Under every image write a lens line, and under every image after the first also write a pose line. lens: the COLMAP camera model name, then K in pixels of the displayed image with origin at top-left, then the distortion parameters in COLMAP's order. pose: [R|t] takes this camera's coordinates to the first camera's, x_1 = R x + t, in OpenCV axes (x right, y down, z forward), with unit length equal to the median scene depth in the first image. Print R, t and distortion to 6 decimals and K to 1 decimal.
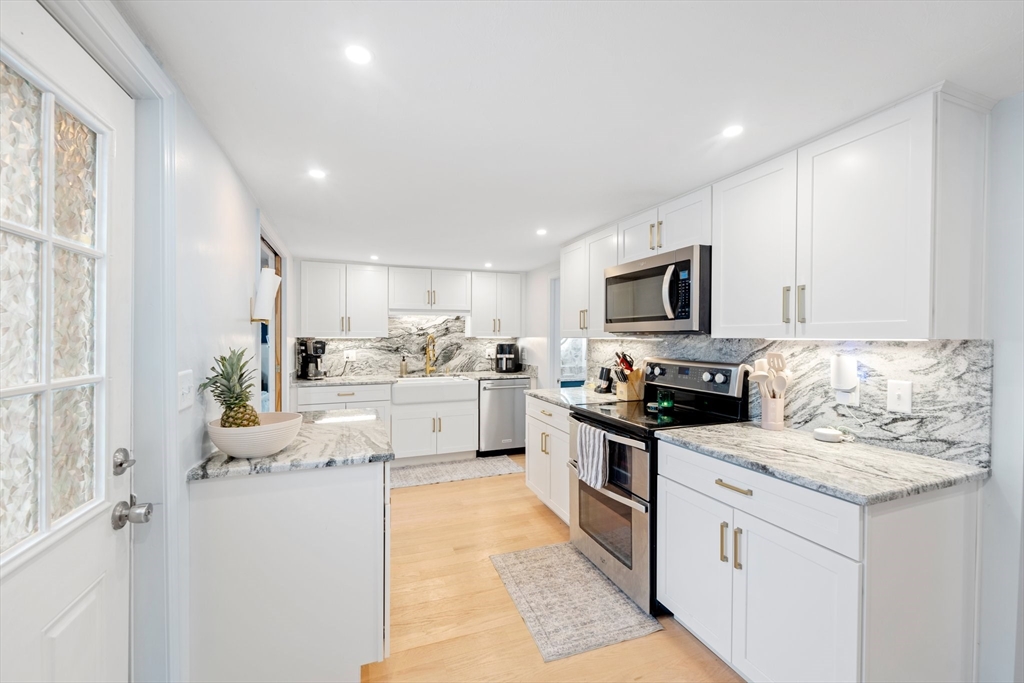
lens RADIAL K [[414.7, 0, 508.9], [0, 414.7, 342.1], [0, 0, 1]] dist [0.001186, -0.000211]
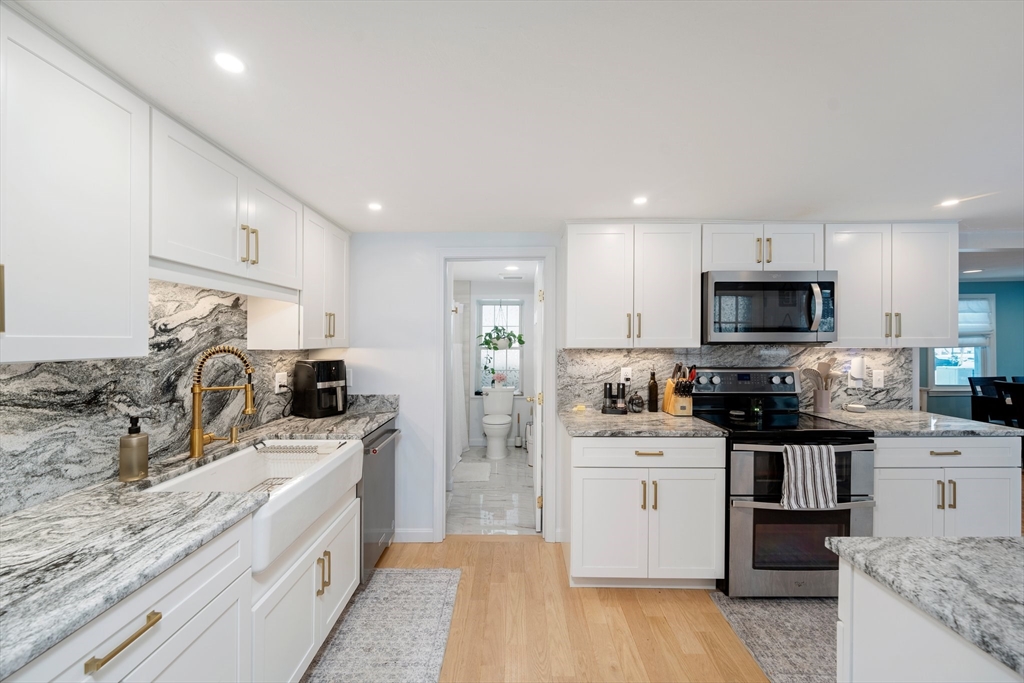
lens RADIAL K [[414.7, 0, 511.1], [0, 414.7, 339.8], [0, 0, 1]] dist [0.001186, -0.000211]
pose [[0.354830, -0.000206, 0.934931, -0.916841], [0.014178, 0.999886, -0.005160, -0.036544], [-0.934823, 0.015086, 0.354792, 1.309888]]
